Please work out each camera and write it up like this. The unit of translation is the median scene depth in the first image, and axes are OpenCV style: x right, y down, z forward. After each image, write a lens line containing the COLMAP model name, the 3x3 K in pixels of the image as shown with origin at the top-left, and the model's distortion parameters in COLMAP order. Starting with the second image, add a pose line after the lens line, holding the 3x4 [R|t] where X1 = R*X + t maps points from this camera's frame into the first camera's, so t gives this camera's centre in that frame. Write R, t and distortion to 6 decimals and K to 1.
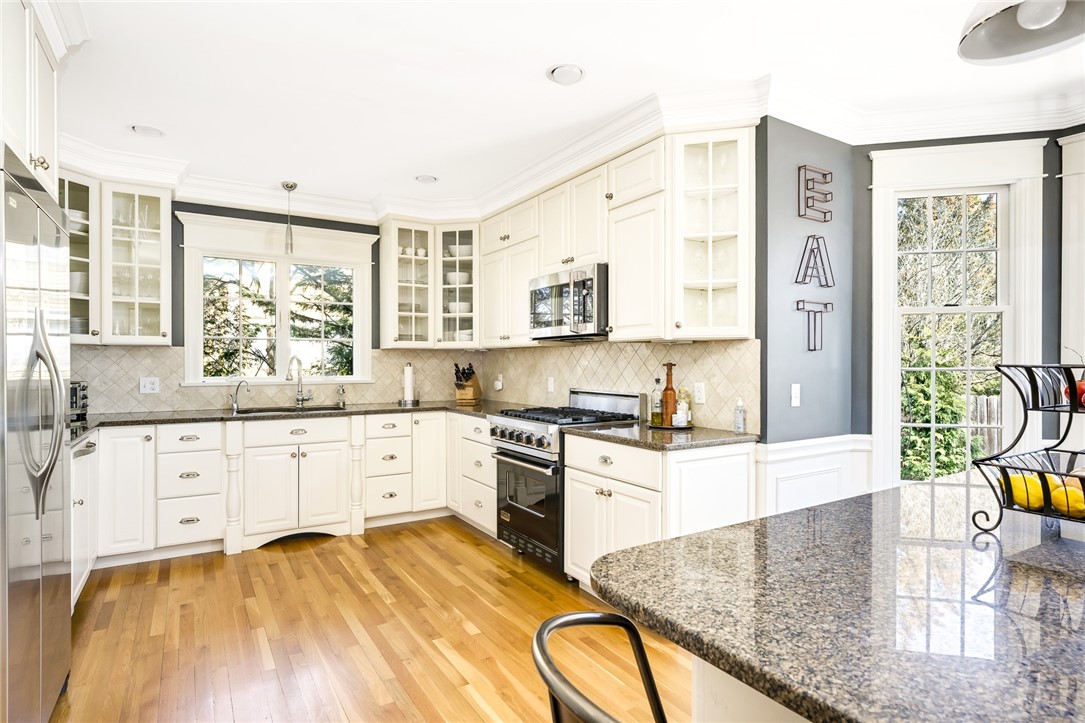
lens RADIAL K [[543.3, 0, 541.6], [0, 543.3, 362.7], [0, 0, 1]] dist [-0.001971, -0.000267]
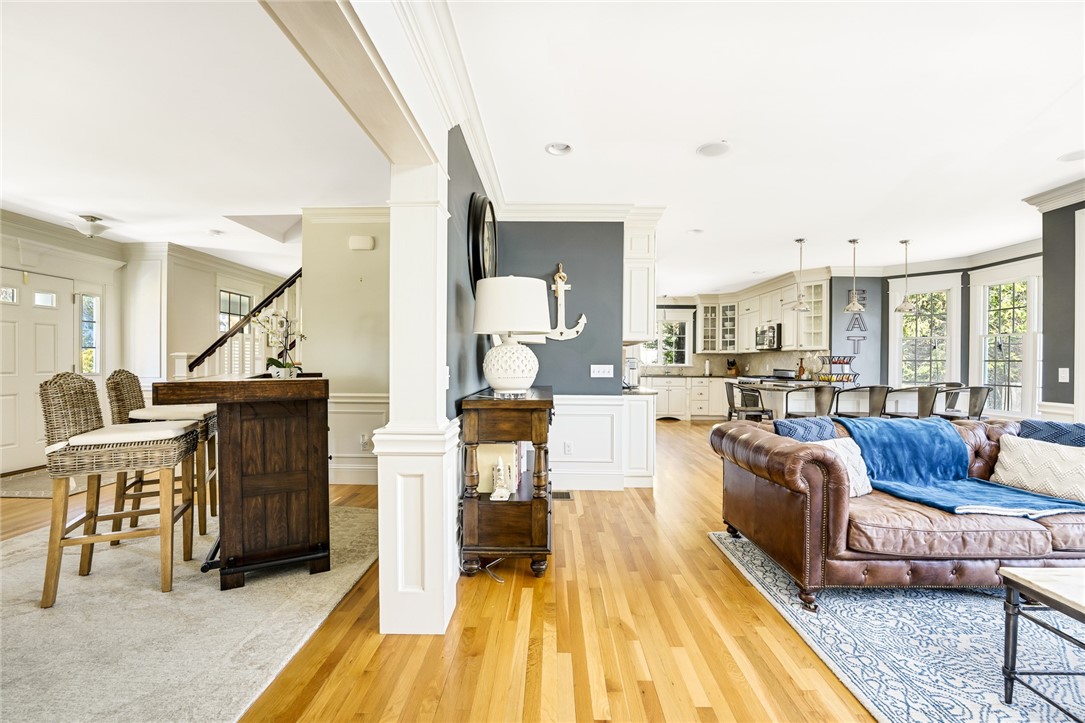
lens RADIAL K [[469.0, 0, 542.0], [0, 469.0, 366.2], [0, 0, 1]] dist [-0.003873, -0.000311]
pose [[0.846481, 0.009606, -0.532332, 0.264557], [-0.008102, 0.999954, 0.005161, 0.028499], [0.532357, -0.000056, 0.846520, -1.257652]]
